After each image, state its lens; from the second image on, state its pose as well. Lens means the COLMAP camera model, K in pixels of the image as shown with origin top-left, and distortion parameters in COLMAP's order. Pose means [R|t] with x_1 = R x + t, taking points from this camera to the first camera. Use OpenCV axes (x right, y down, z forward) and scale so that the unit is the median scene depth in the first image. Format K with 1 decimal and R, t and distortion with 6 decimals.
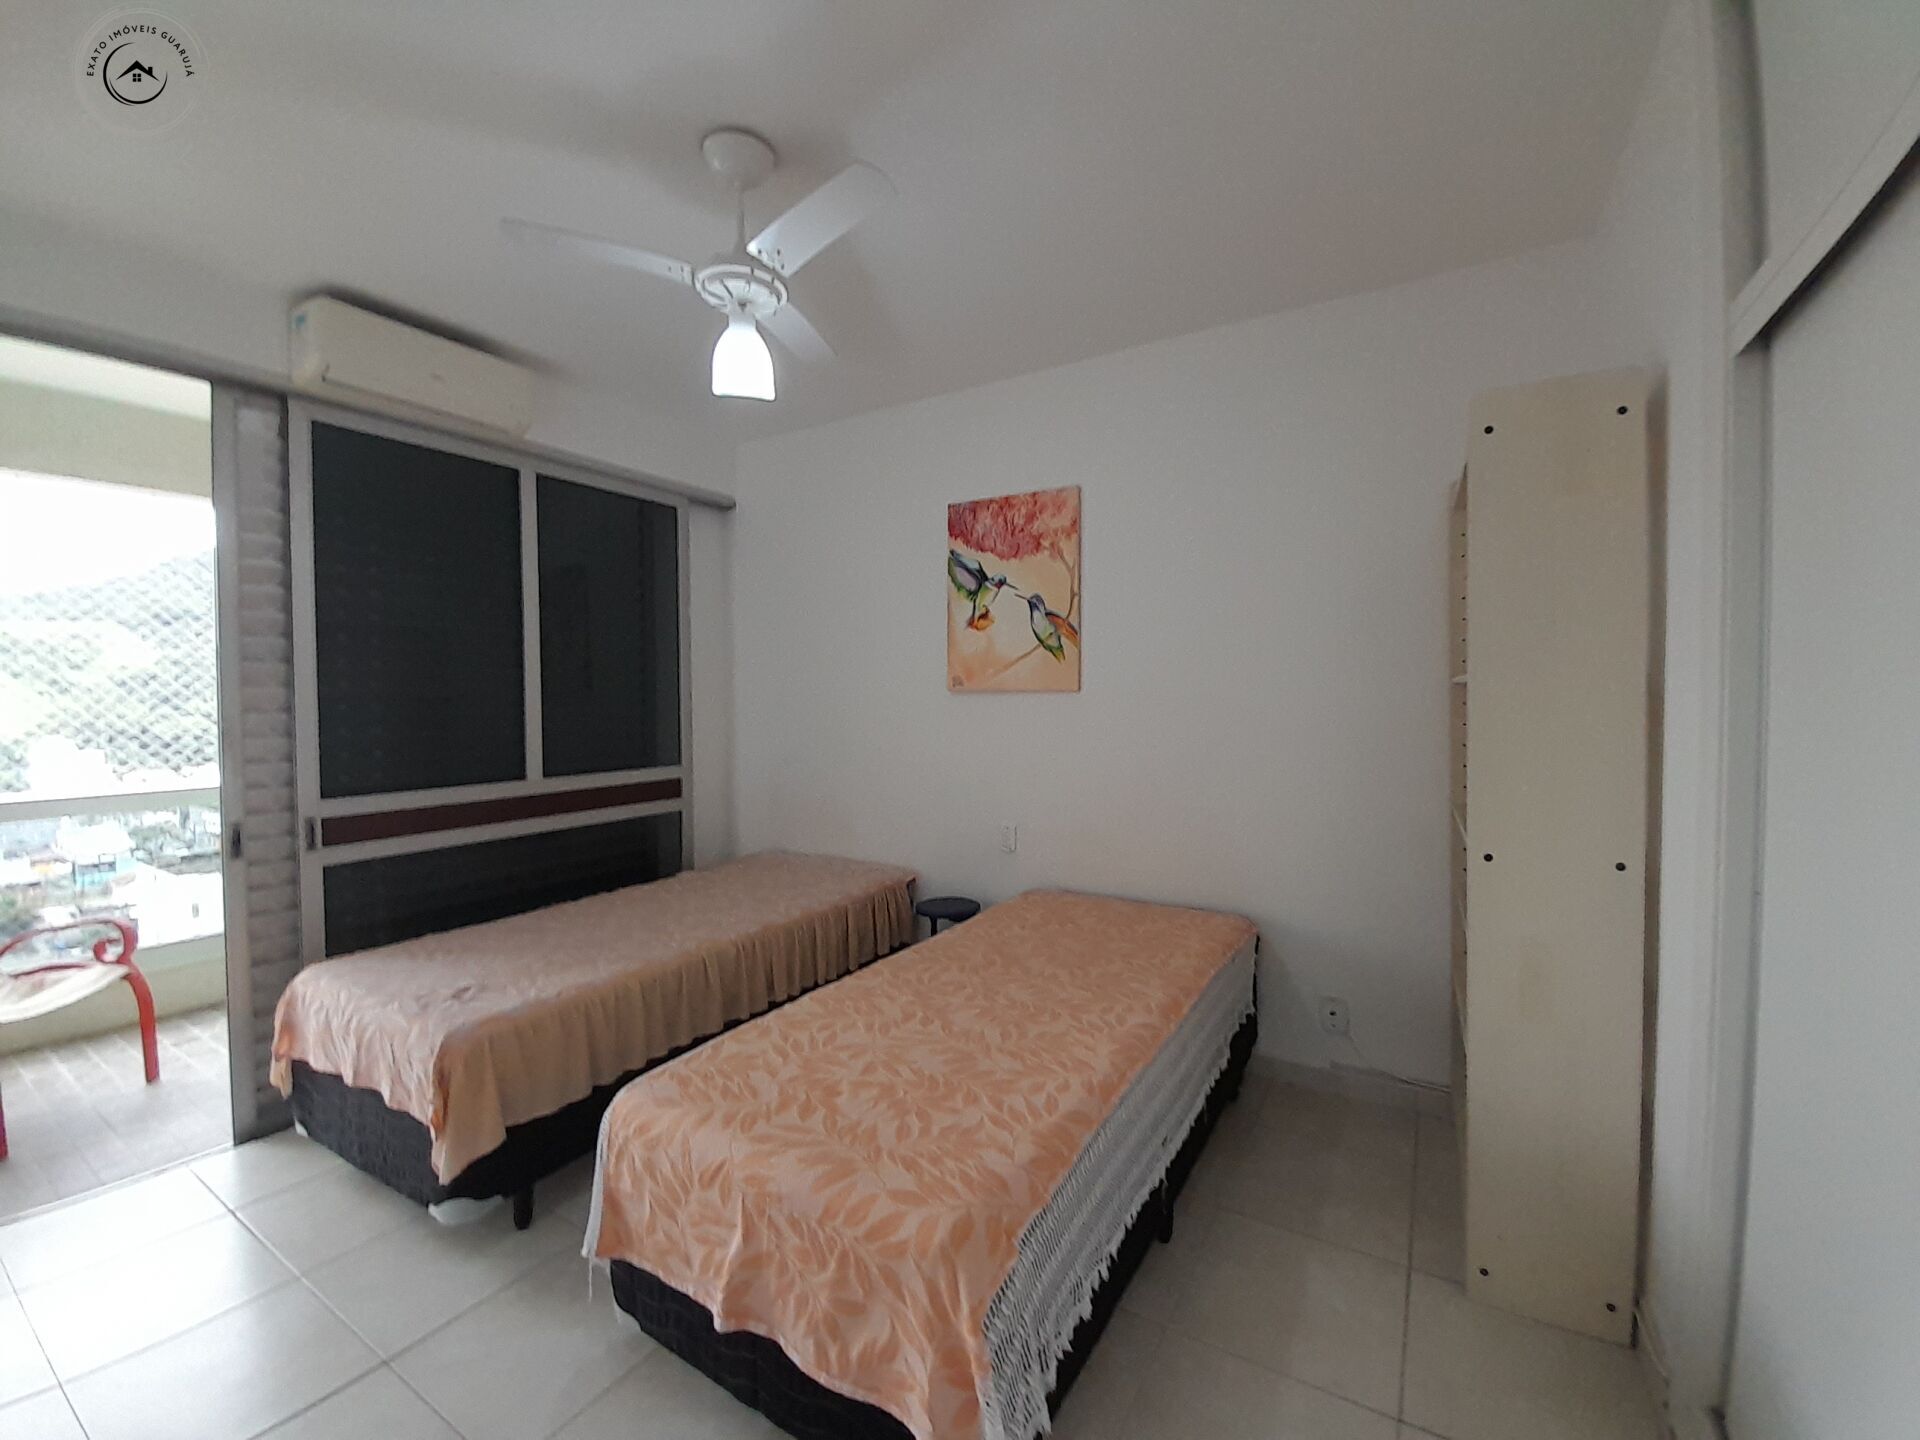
lens RADIAL K [[758.8, 0, 992.7], [0, 758.8, 713.5], [0, 0, 1]] dist [0.008095, -0.013051]
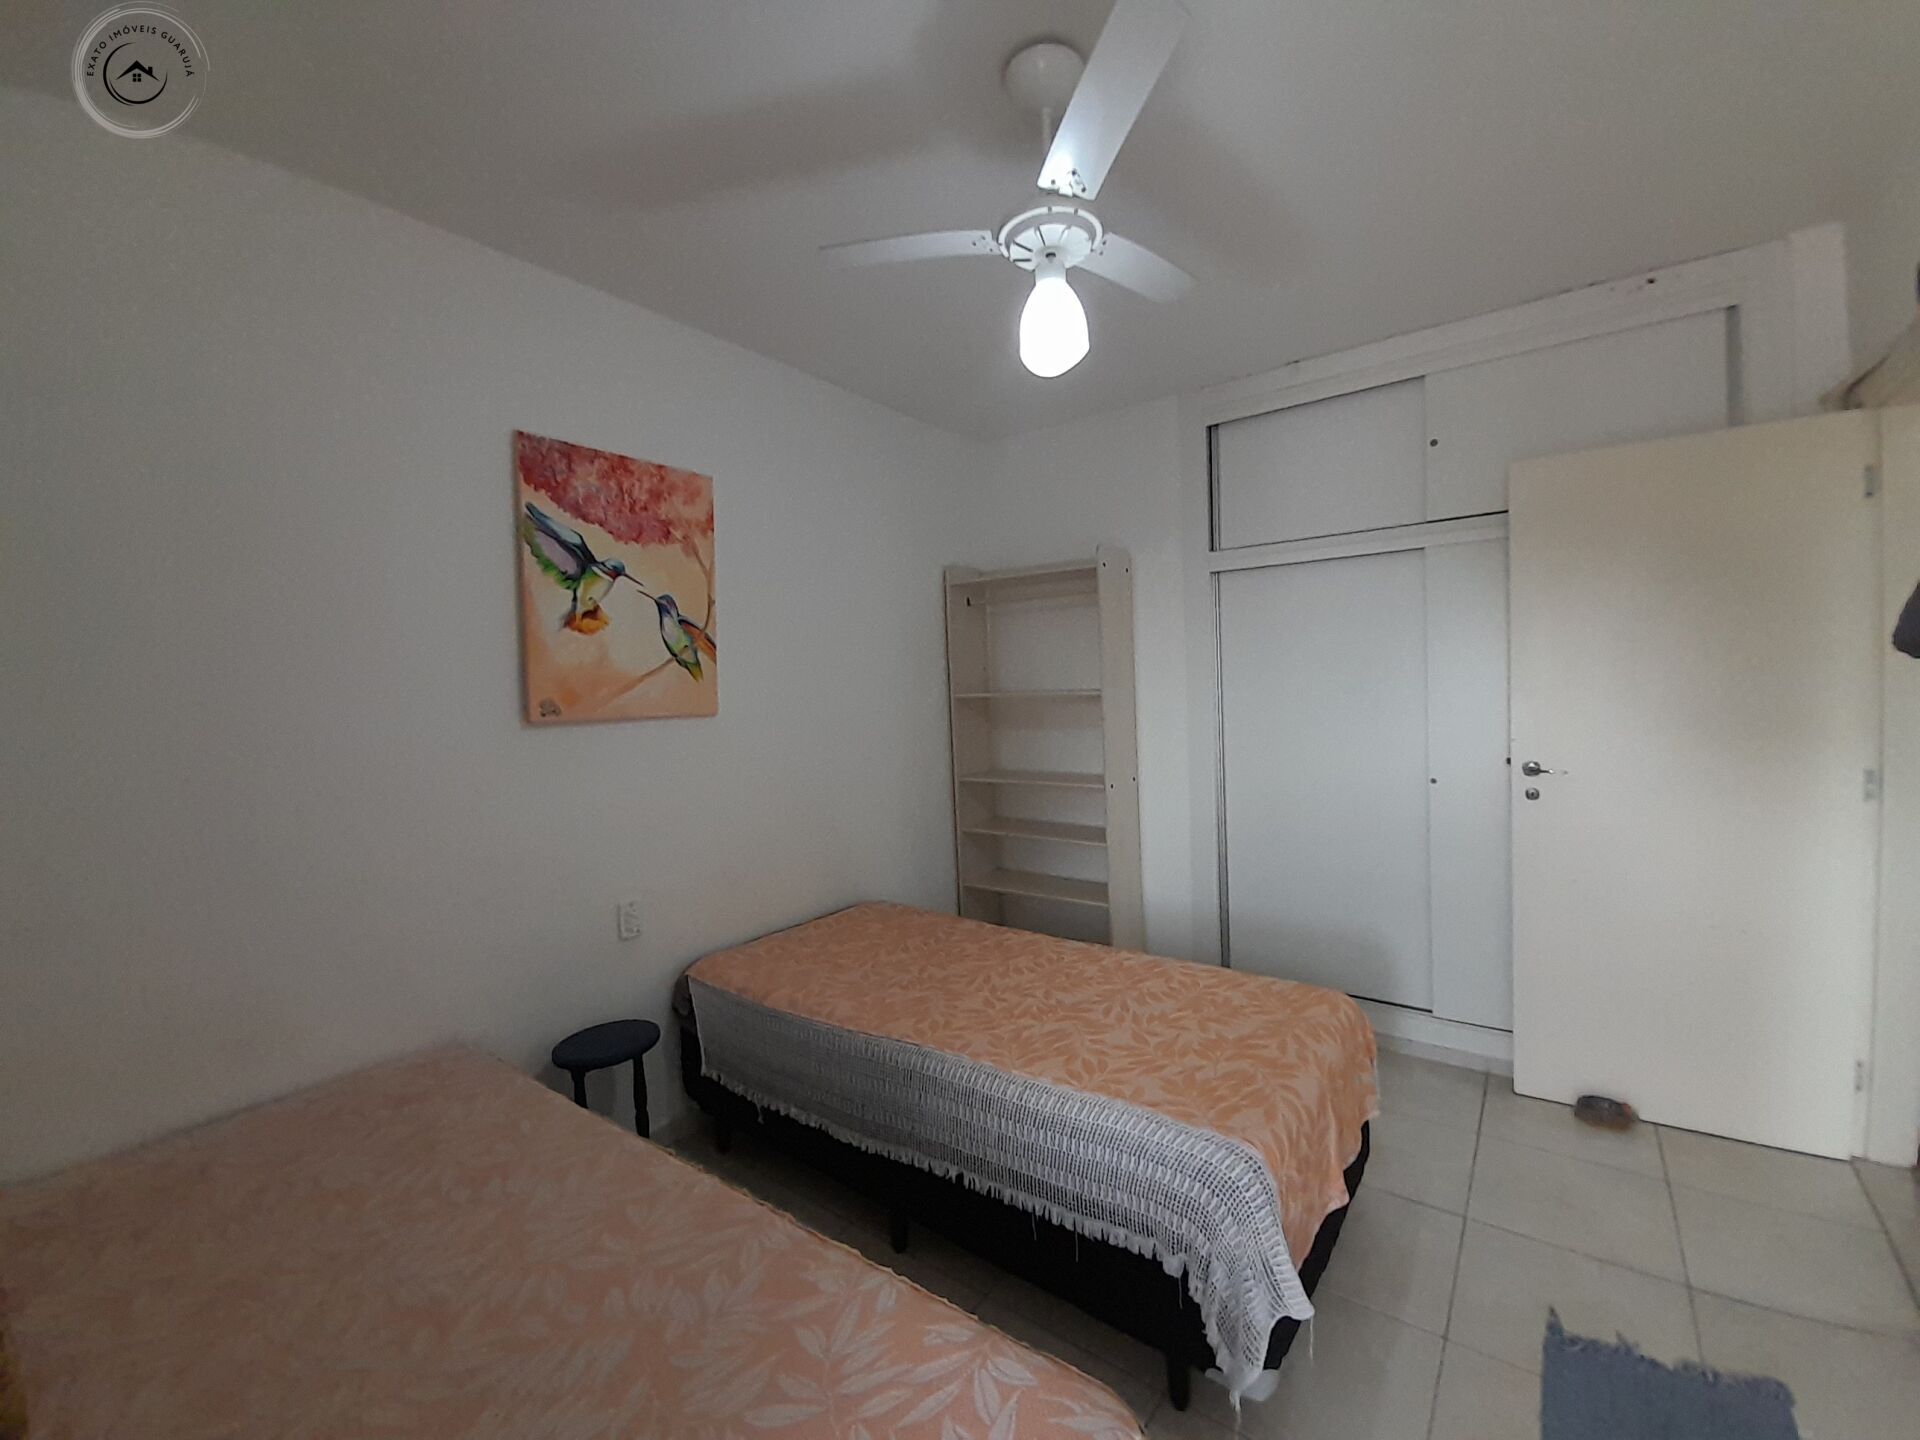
lens RADIAL K [[758.8, 0, 992.7], [0, 758.8, 713.5], [0, 0, 1]] dist [0.008095, -0.013051]
pose [[0.103285, -0.032975, 0.994105, -0.693264], [0.056273, 0.998043, 0.027258, -0.036087], [-0.993059, 0.053126, 0.104938, 0.581484]]
